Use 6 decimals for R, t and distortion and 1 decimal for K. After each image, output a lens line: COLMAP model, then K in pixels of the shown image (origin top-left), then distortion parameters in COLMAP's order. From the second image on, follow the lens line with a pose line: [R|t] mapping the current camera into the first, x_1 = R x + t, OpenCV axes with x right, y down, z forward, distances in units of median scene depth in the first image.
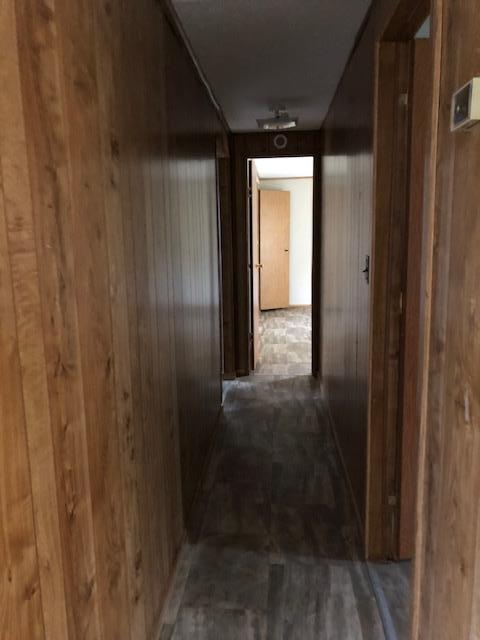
lens RADIAL K [[528.0, 0, 244.8], [0, 528.0, 323.9], [0, 0, 1]] dist [0.035640, -0.020883]
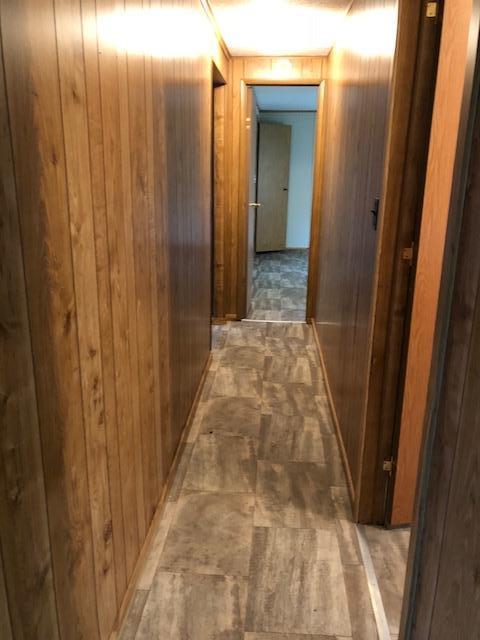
lens RADIAL K [[528.0, 0, 243.9], [0, 528.0, 319.4], [0, 0, 1]] dist [0.035640, -0.020883]
pose [[0.999388, 0.033281, 0.010801, 0.007599], [-0.034228, 0.993950, 0.104366, -0.012597], [-0.007262, -0.104671, 0.994480, 0.102672]]
